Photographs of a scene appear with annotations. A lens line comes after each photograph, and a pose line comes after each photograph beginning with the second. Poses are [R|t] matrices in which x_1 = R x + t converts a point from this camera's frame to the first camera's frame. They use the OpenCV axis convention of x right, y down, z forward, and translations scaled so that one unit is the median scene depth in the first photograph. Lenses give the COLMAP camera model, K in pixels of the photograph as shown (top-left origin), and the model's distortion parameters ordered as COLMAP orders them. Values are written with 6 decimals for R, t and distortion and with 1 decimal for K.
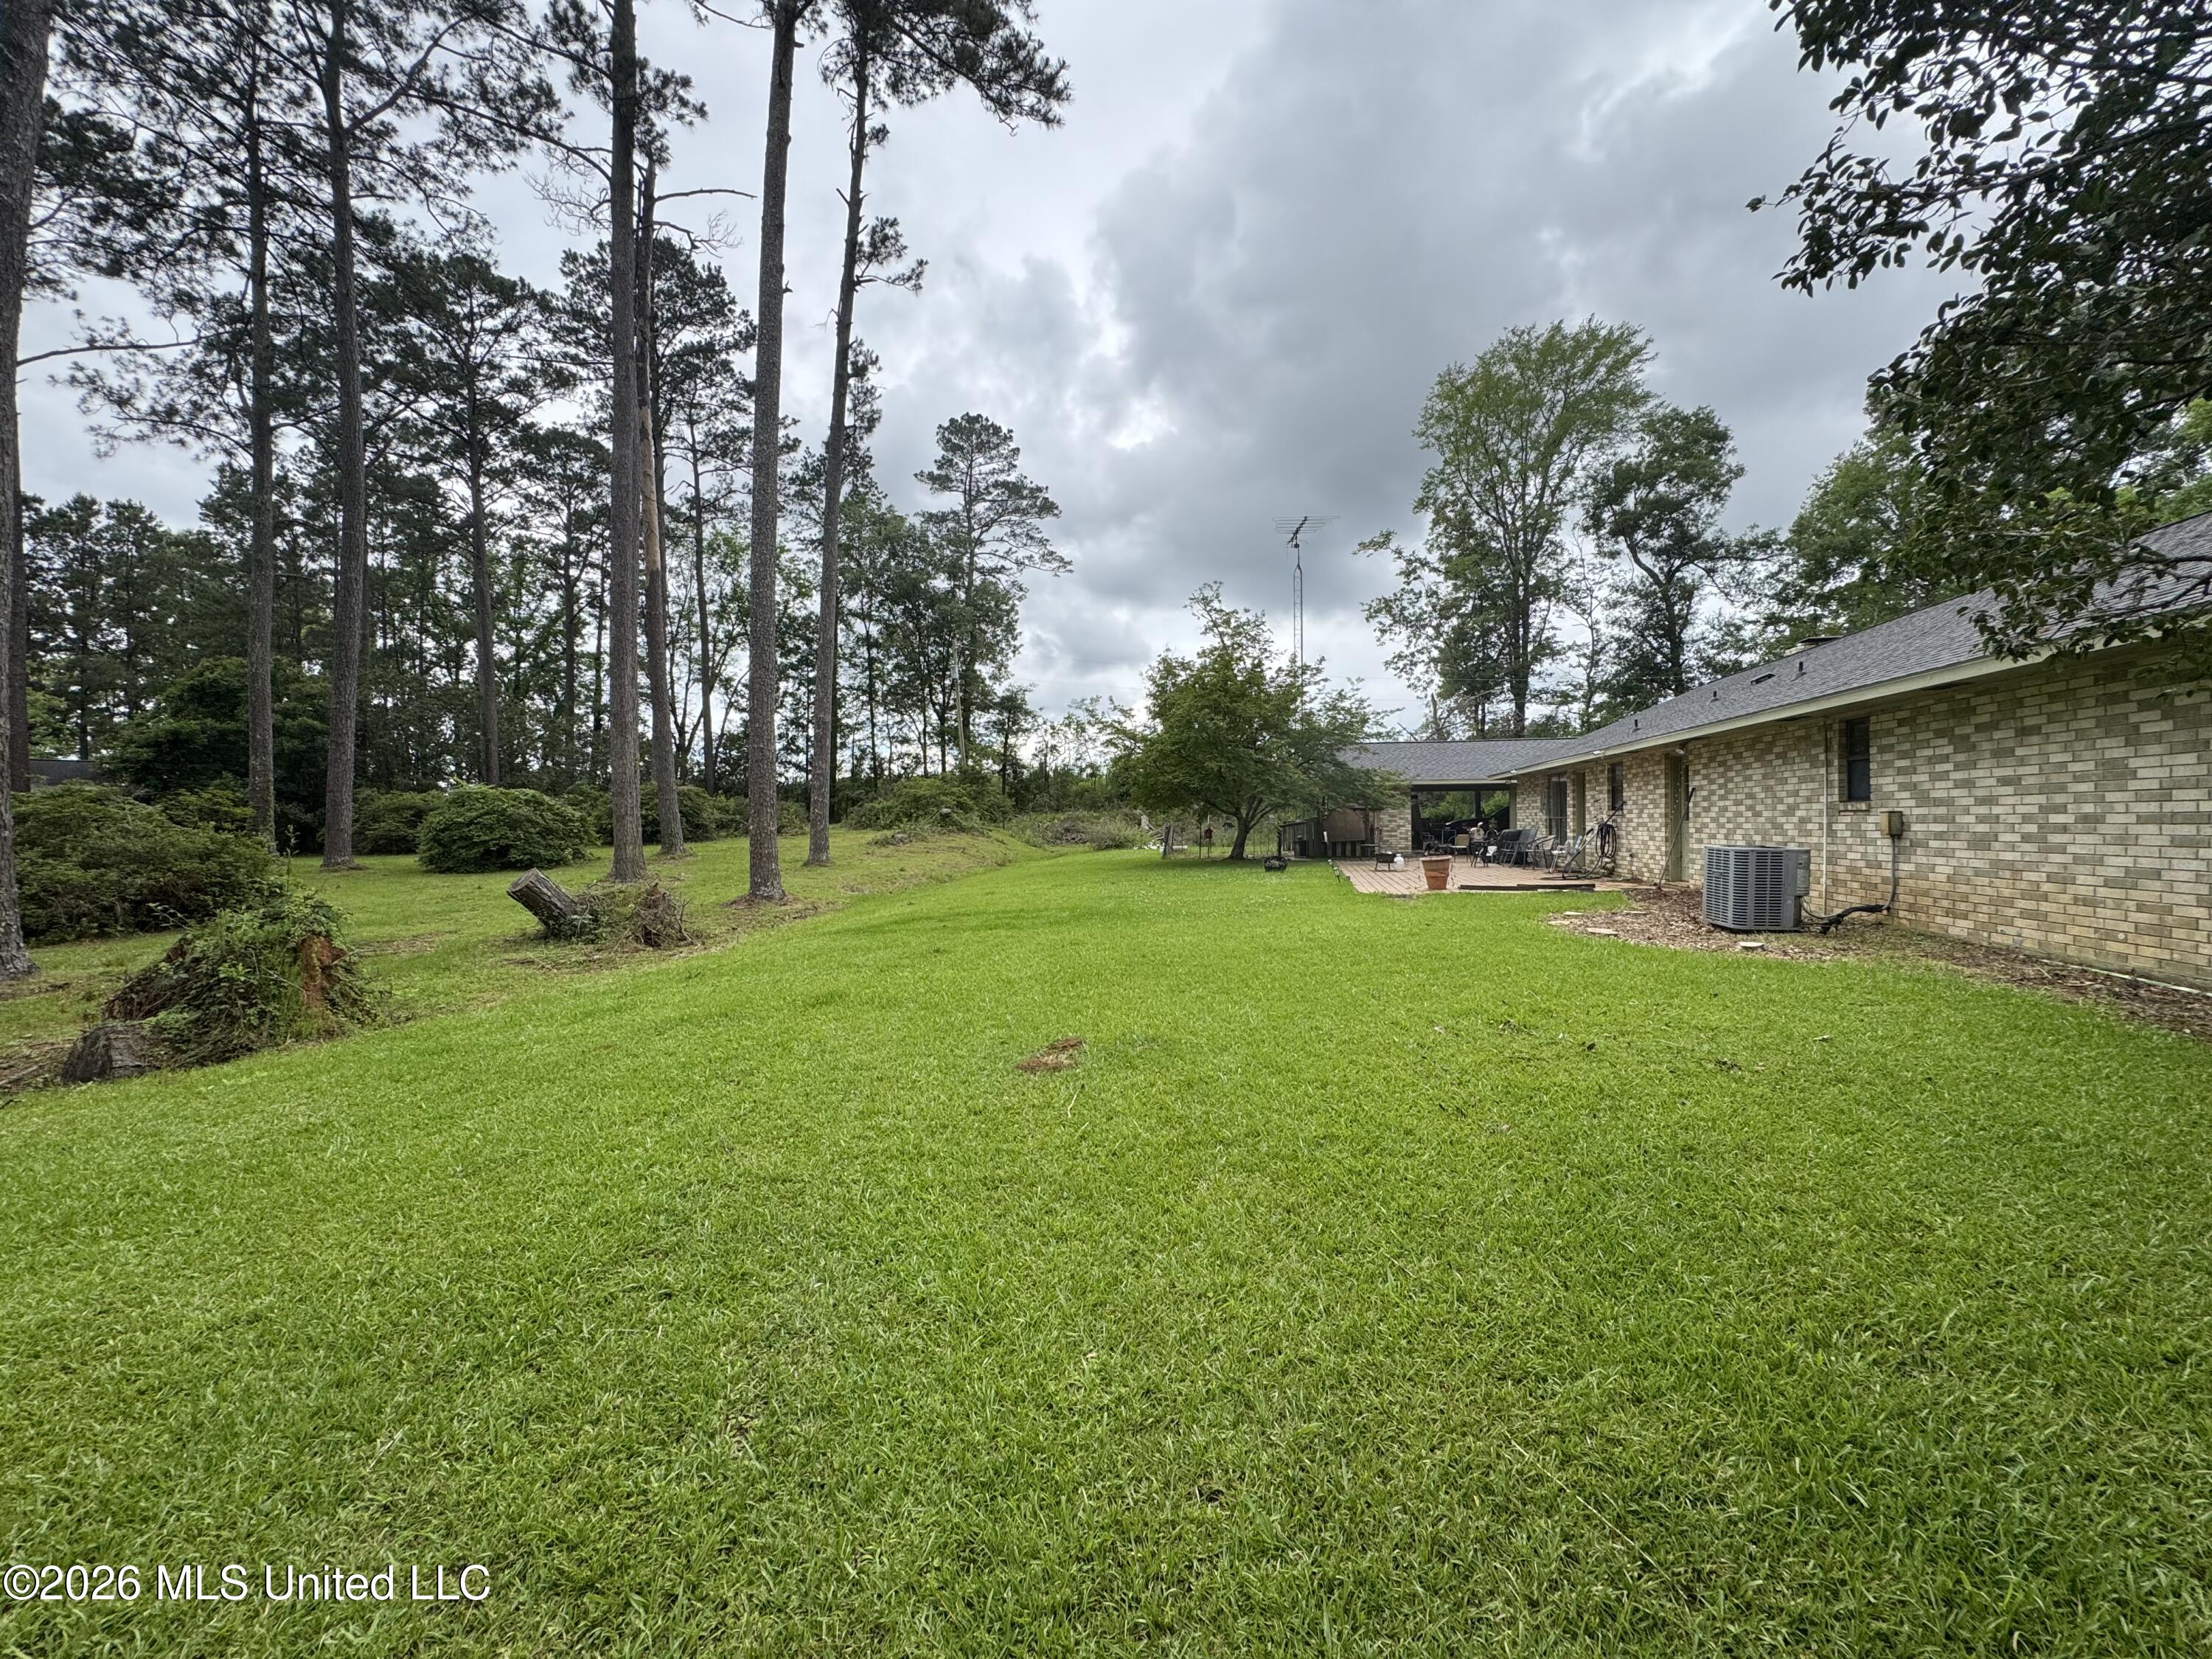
lens RADIAL K [[877.2, 0, 1105.6], [0, 877.2, 833.4], [0, 0, 1]] dist [-0.002161, 0.000144]
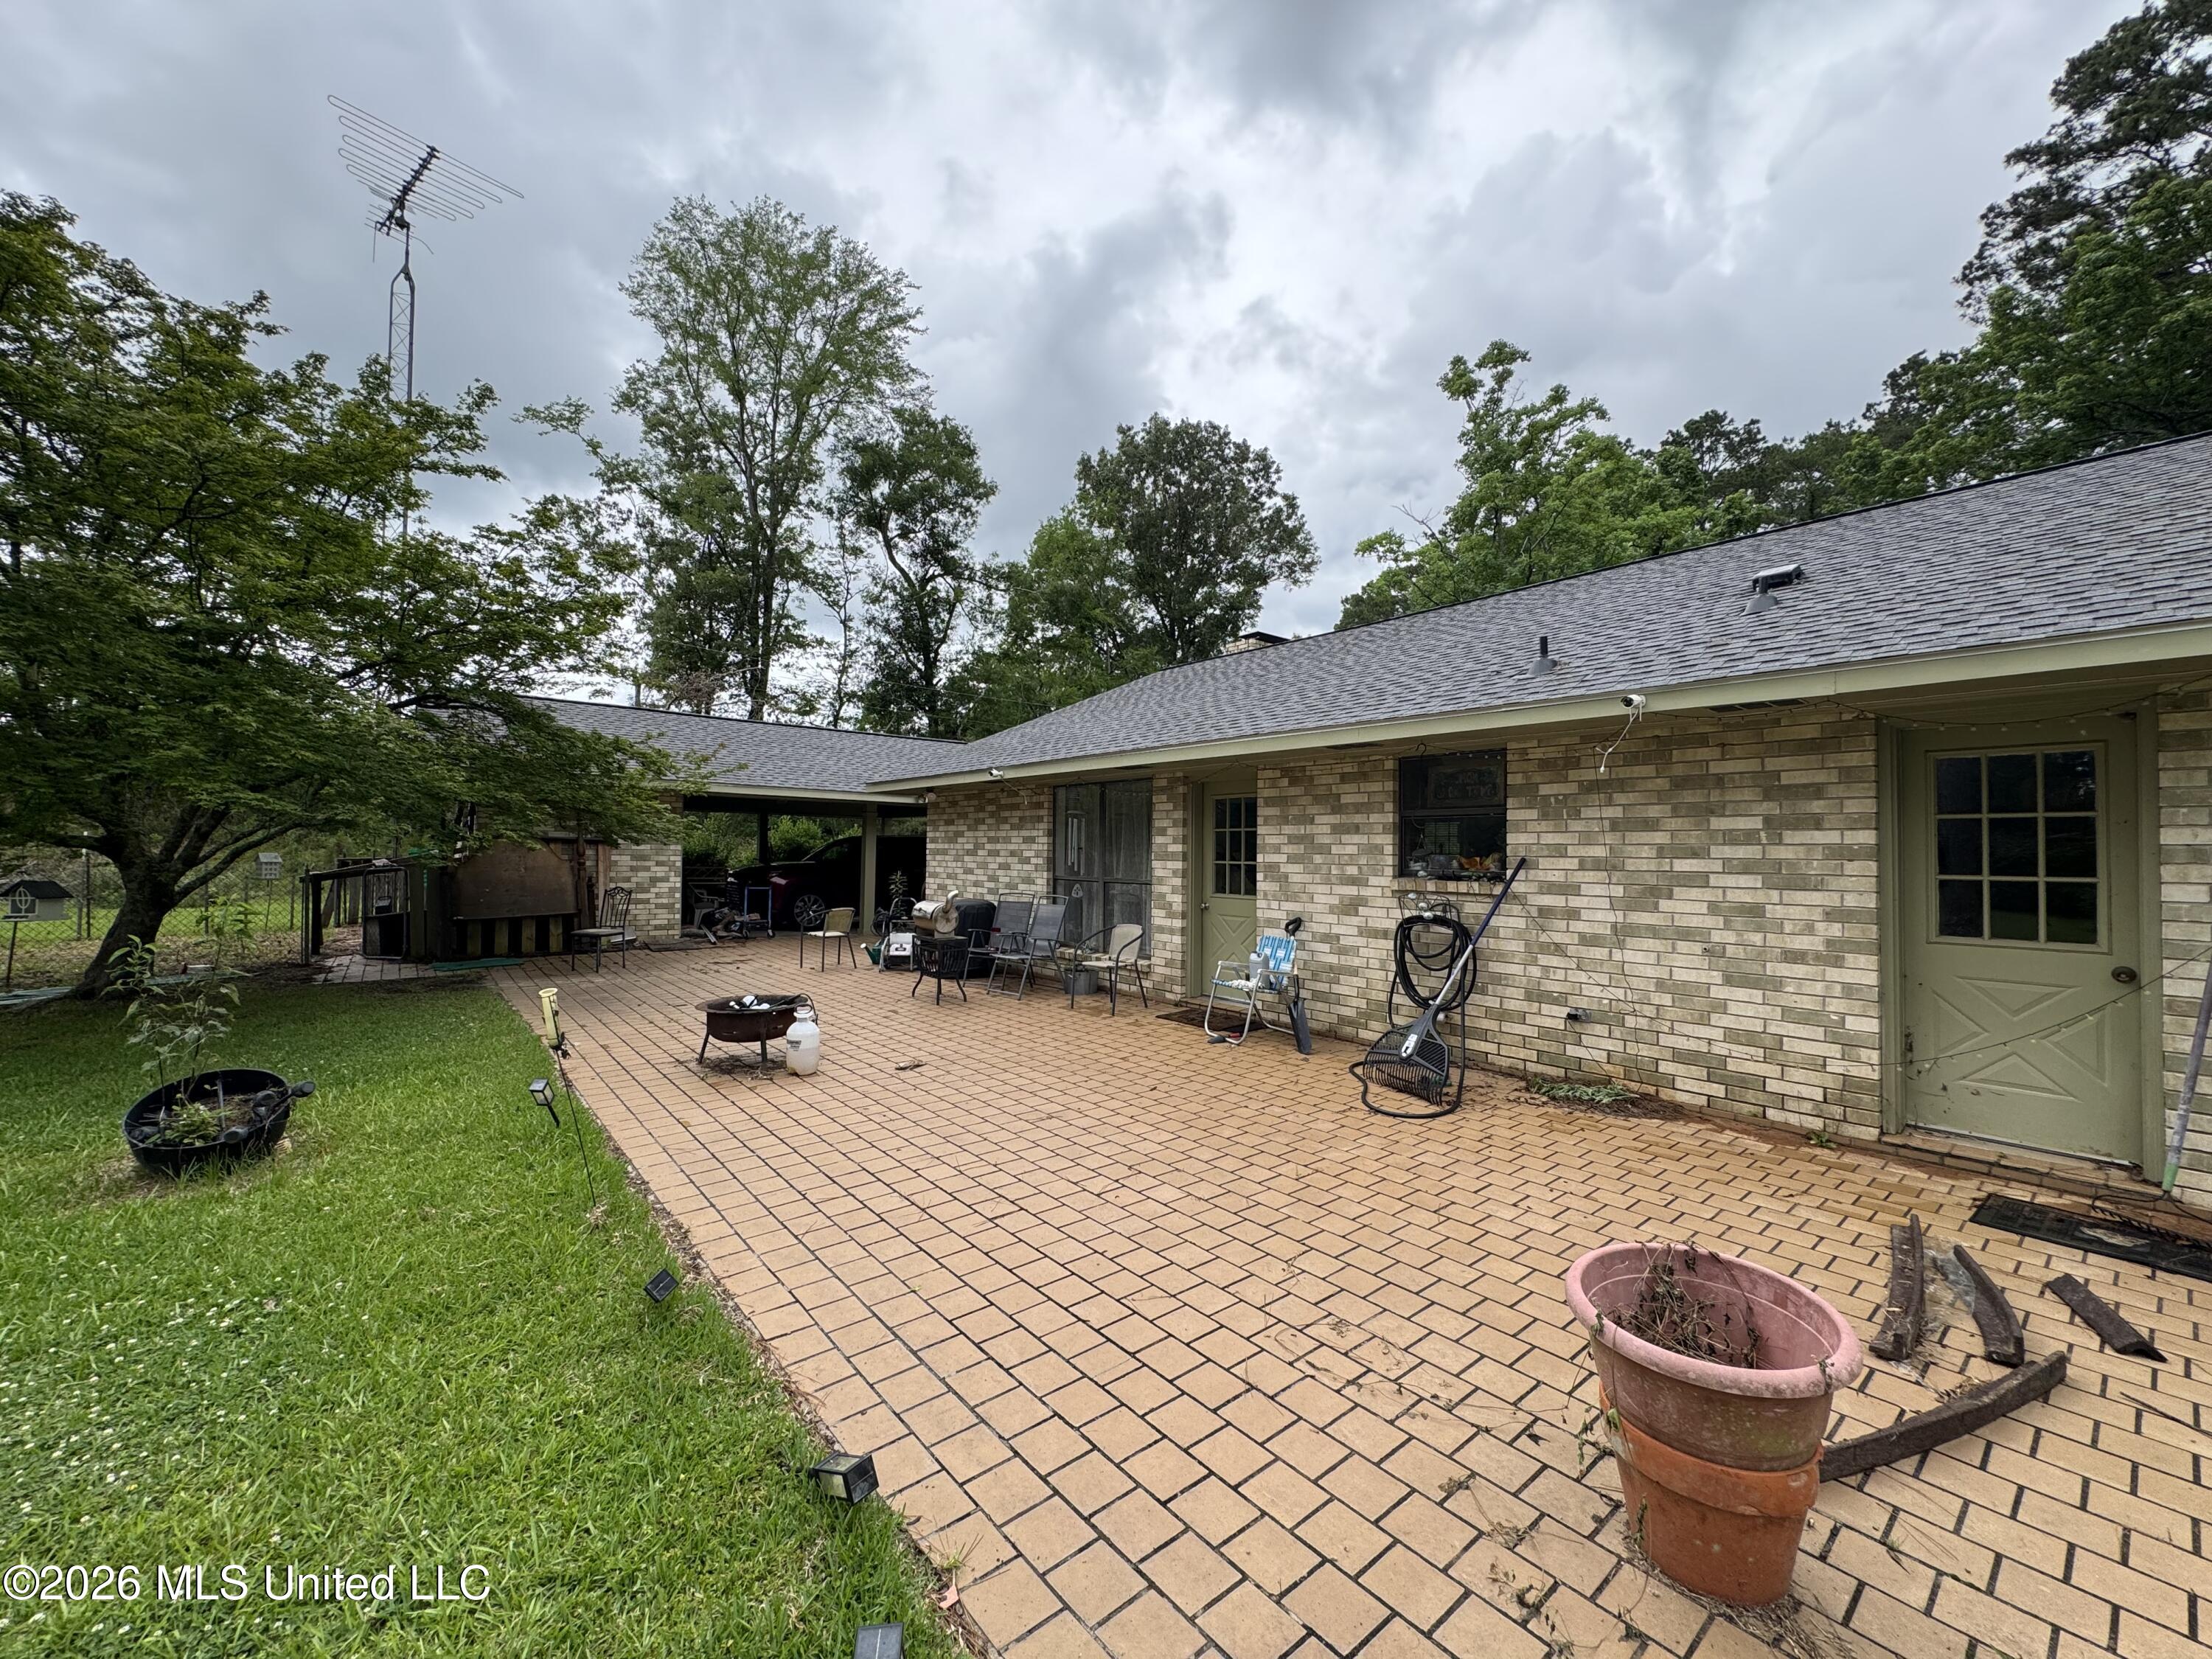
lens RADIAL K [[877.2, 0, 1104.4], [0, 877.2, 832.8], [0, 0, 1]] dist [-0.002161, 0.000144]
pose [[0.619068, 0.035837, 0.784519, 0.225064], [-0.009845, 0.999234, -0.037876, -0.034562], [-0.785275, 0.015724, 0.618947, 1.003907]]
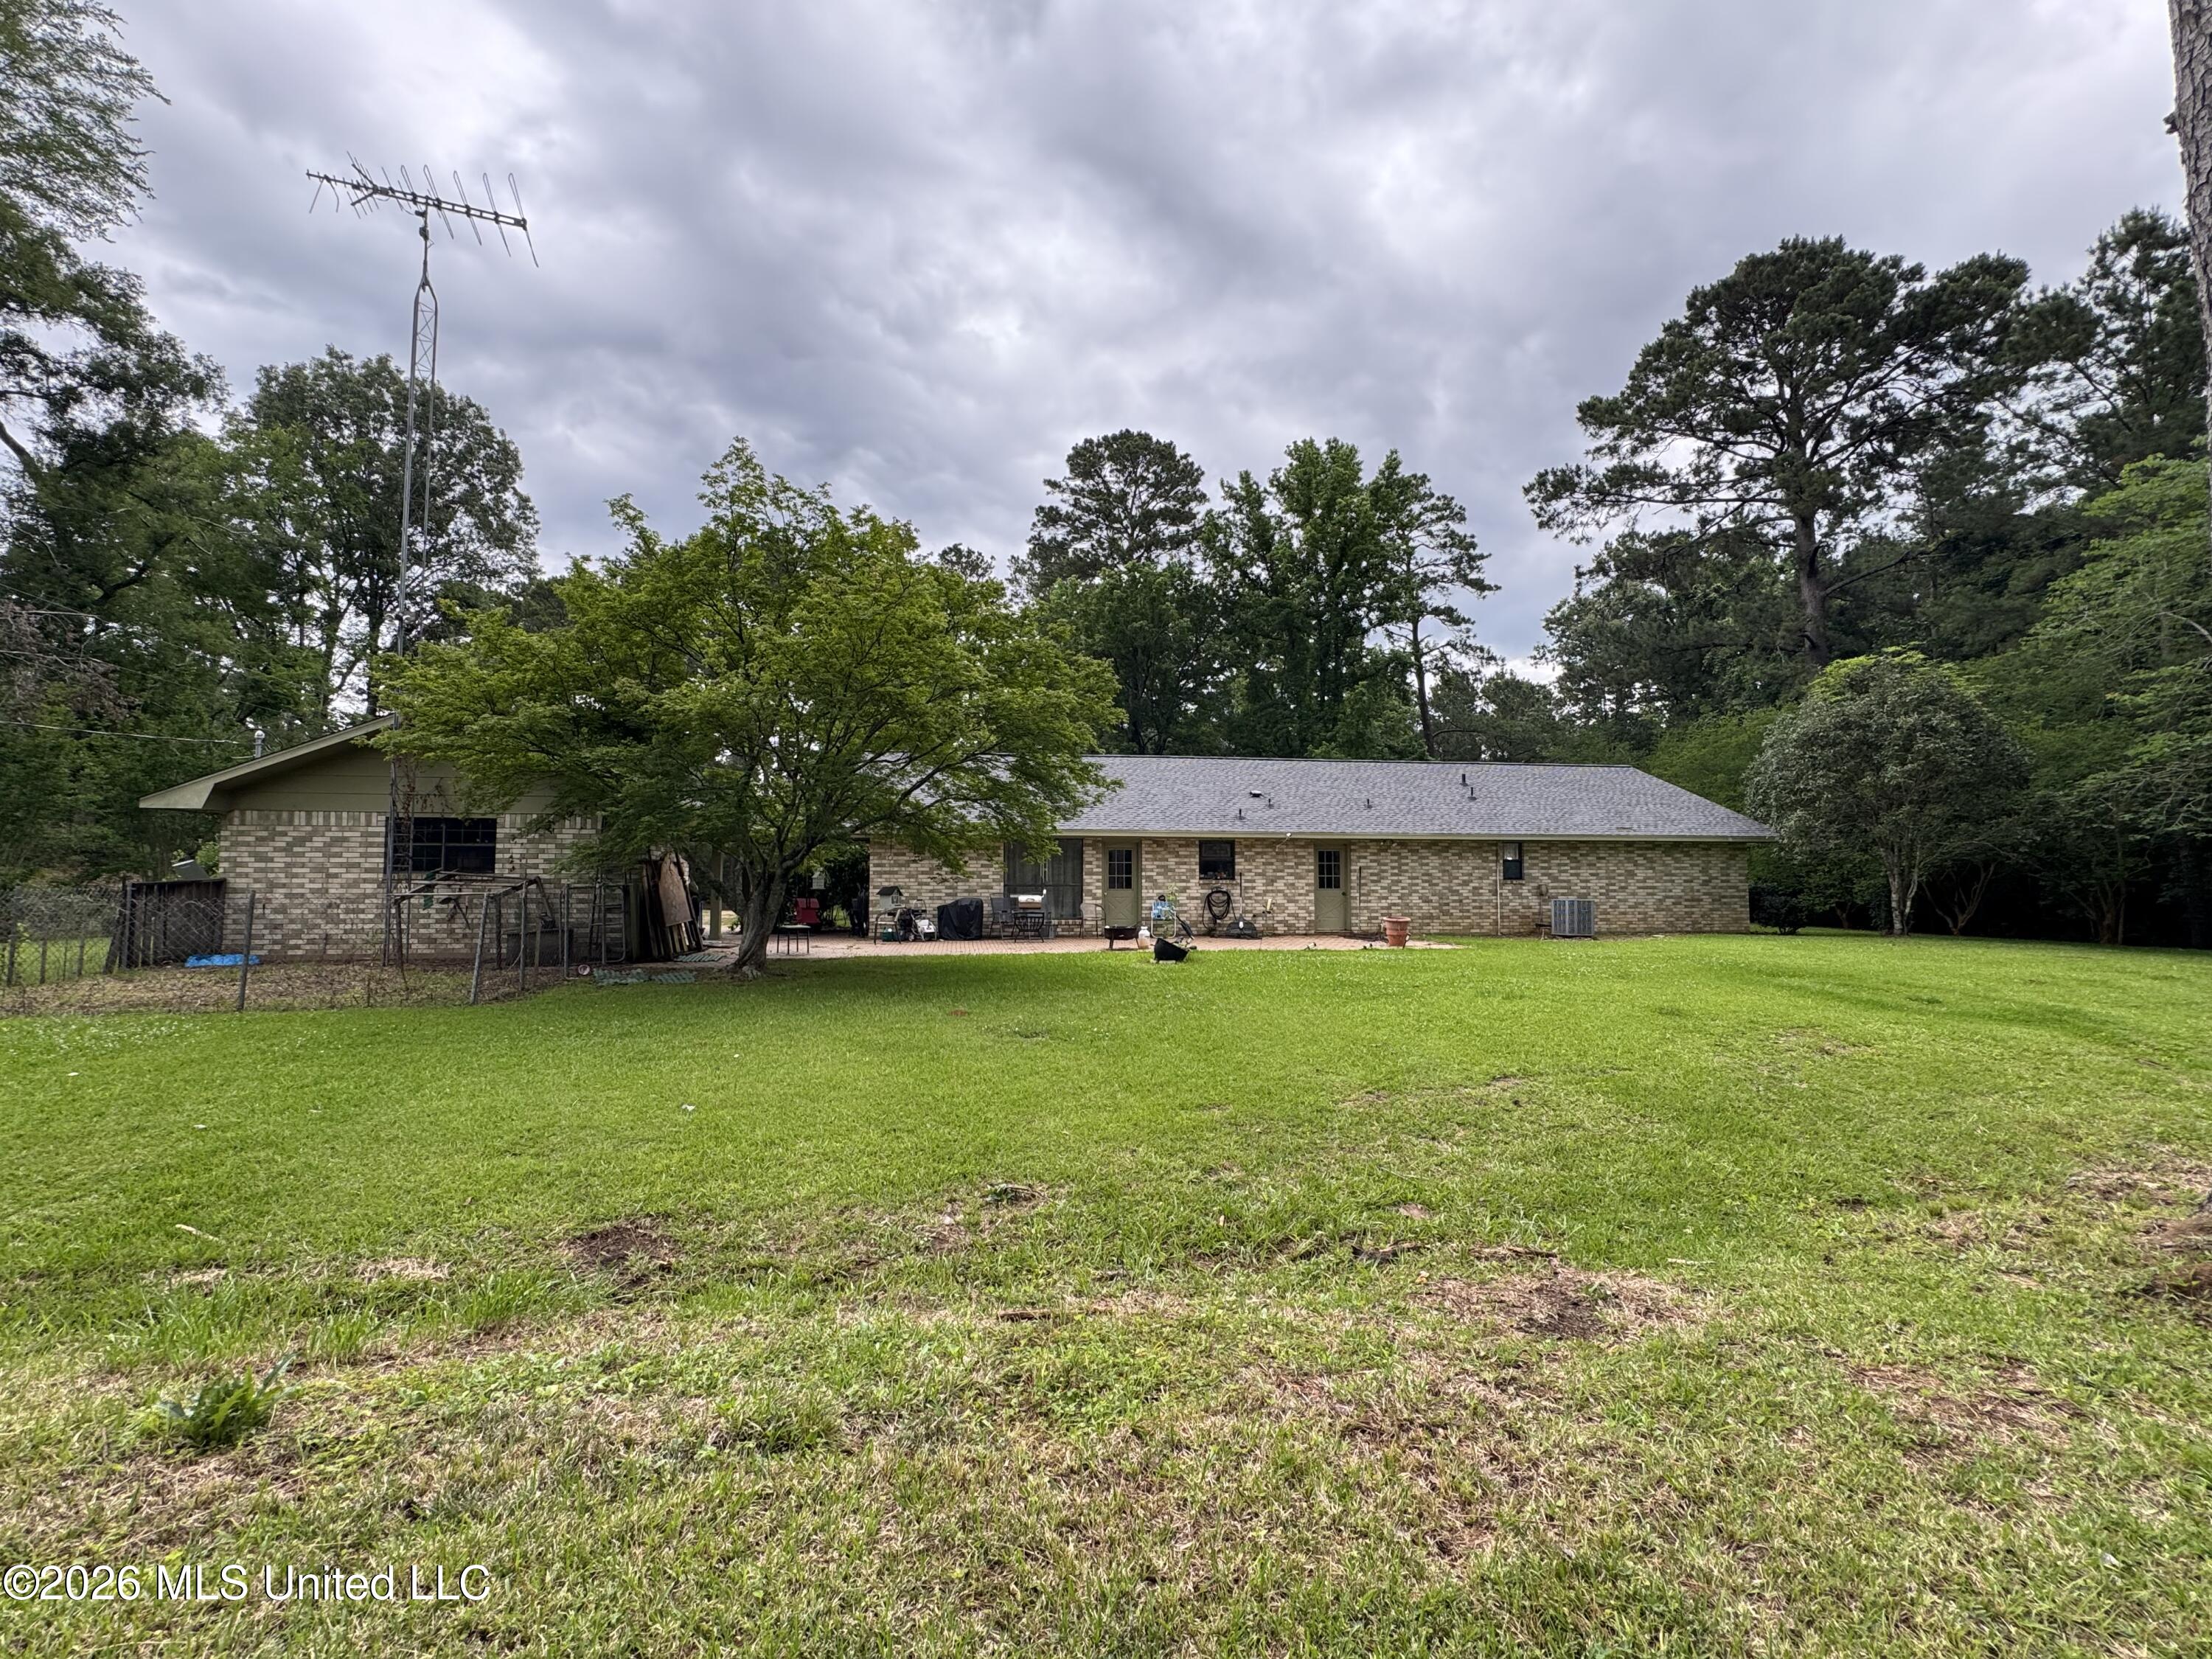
lens RADIAL K [[965.0, 0, 1116.0], [0, 965.0, 830.1], [0, 0, 1]] dist [0.003842, 0.000097]
pose [[-0.370900, 0.067717, 0.926201, -0.686769], [0.015026, 0.997645, -0.066924, -0.008148], [-0.928551, -0.010905, -0.371044, 1.847248]]
